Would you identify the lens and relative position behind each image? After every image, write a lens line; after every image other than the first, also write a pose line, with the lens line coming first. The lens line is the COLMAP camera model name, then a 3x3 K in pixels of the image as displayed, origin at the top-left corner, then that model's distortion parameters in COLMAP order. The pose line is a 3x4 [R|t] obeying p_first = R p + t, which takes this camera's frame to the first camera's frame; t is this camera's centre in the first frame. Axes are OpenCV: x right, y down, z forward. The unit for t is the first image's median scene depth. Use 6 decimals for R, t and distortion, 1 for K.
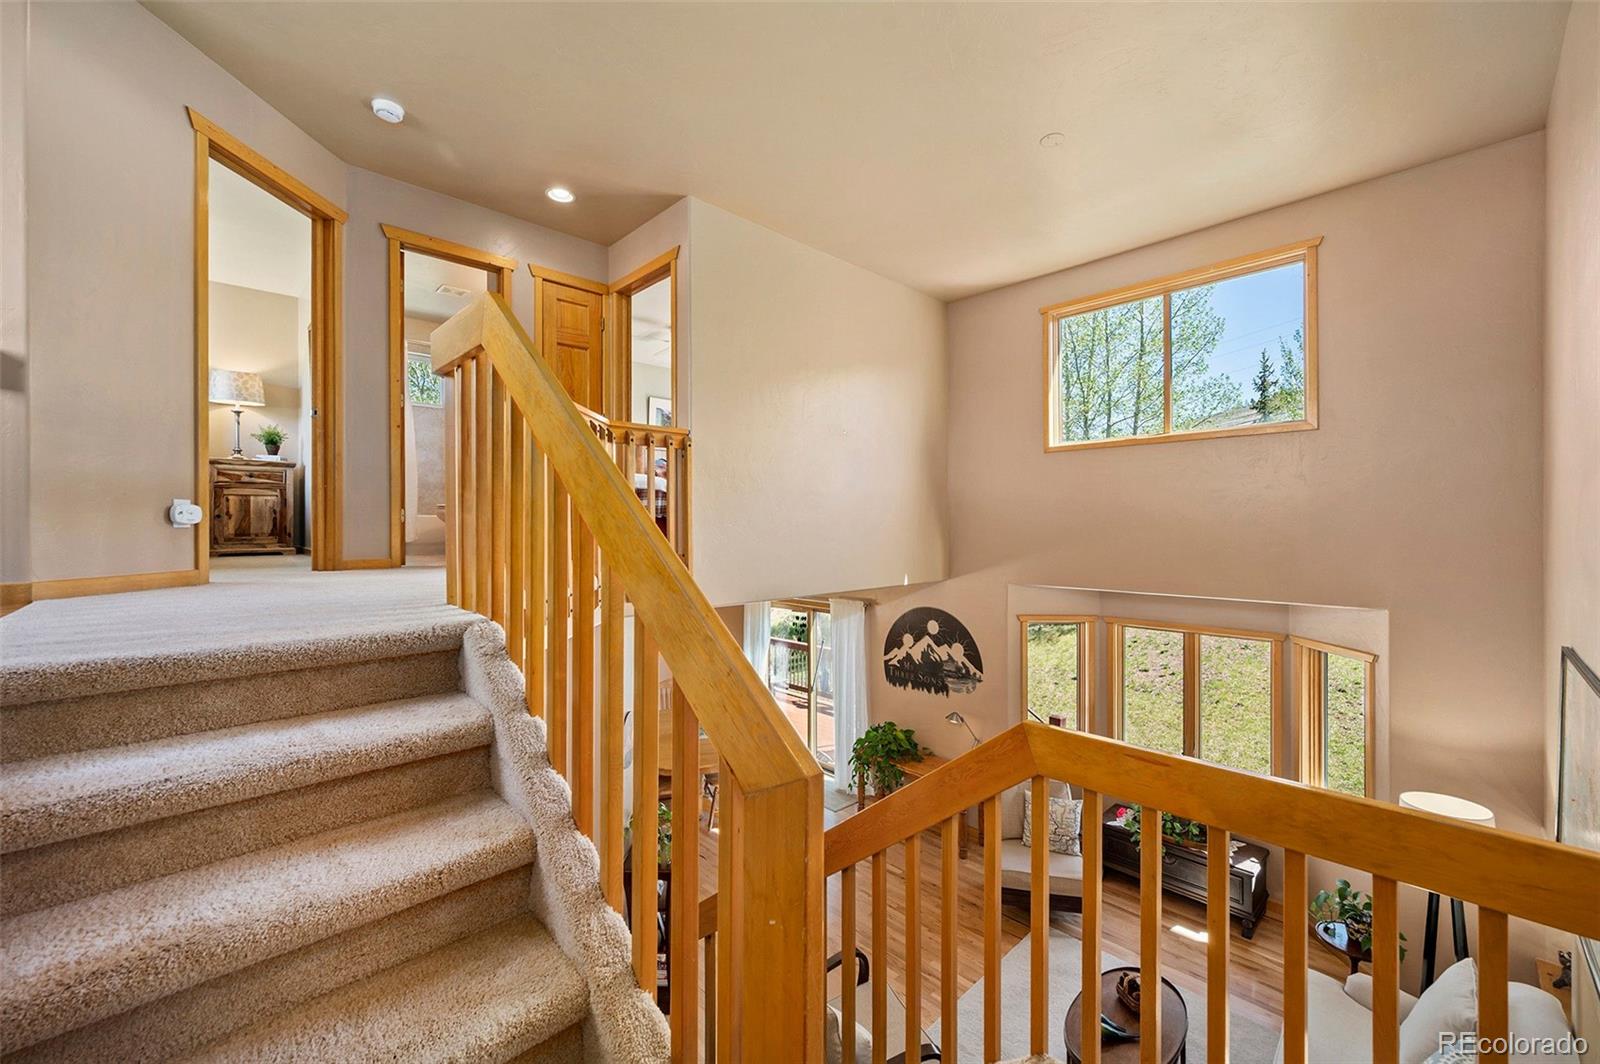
lens RADIAL K [[632.3, 0, 797.1], [0, 632.3, 527.6], [0, 0, 1]] dist [-0.001700, -0.000207]
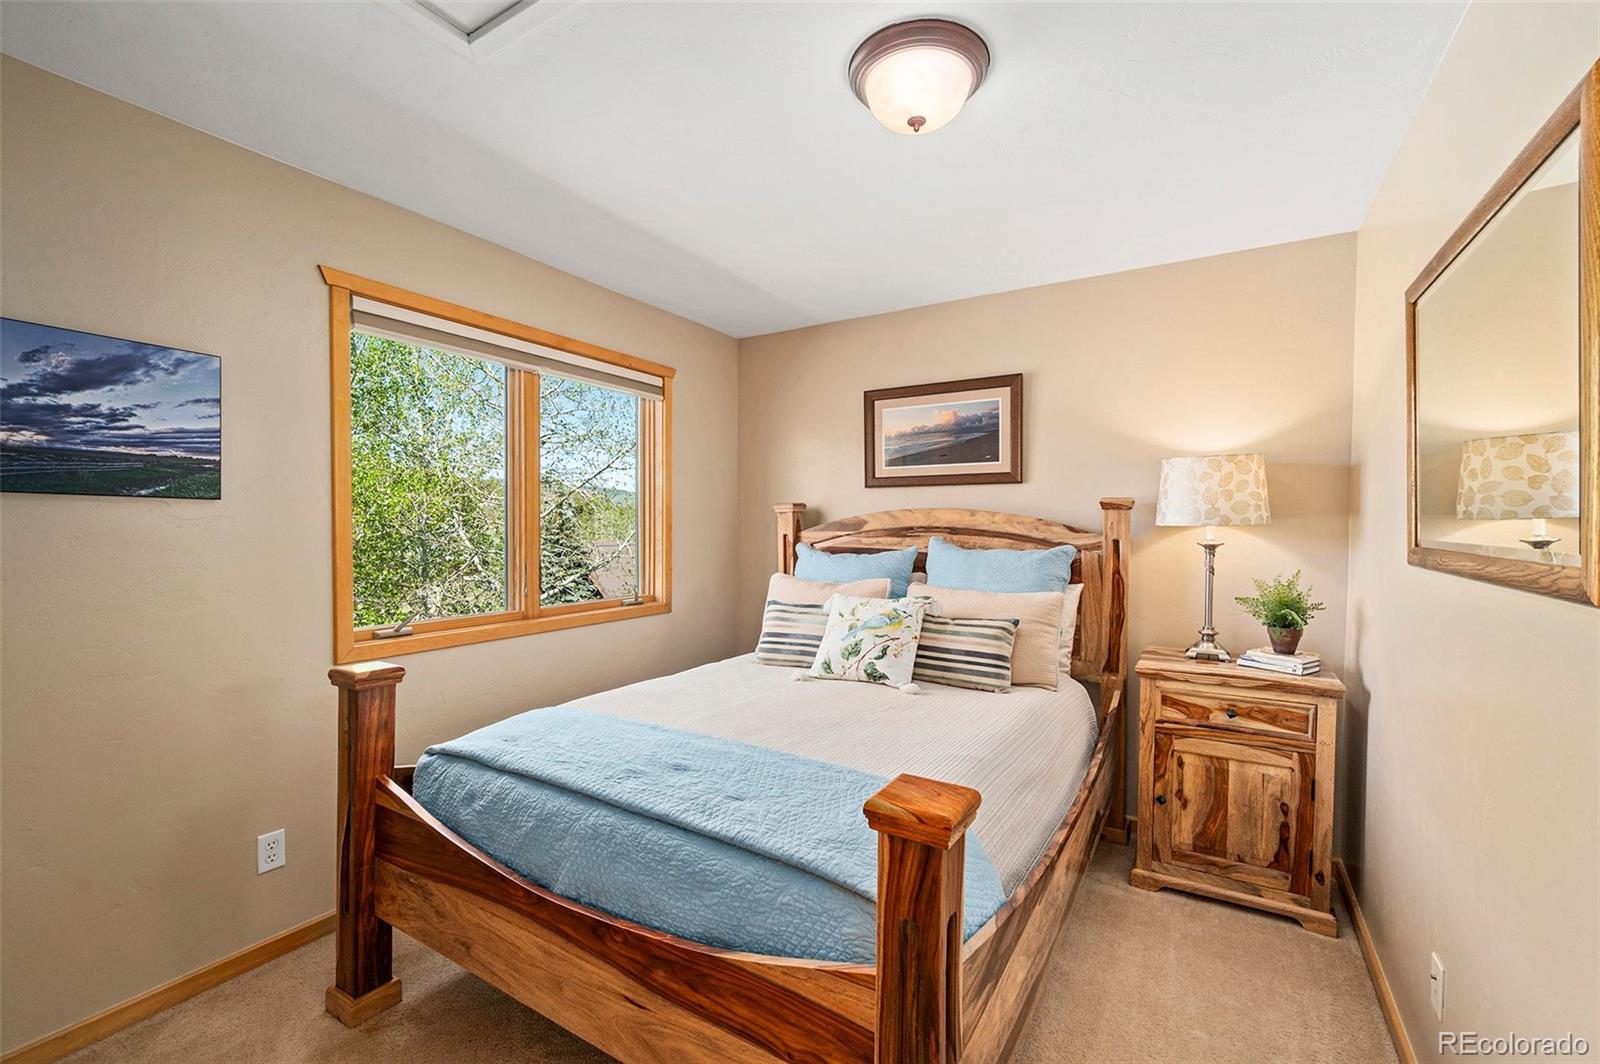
lens RADIAL K [[670.7, 0, 797.8], [0, 670.7, 532.5], [0, 0, 1]] dist [-0.010602, 0.000048]
pose [[0.241190, 0.016277, -0.970341, -0.515072], [-0.015167, 0.999800, 0.013001, -0.195999], [0.970359, 0.011582, 0.241389, 0.620823]]
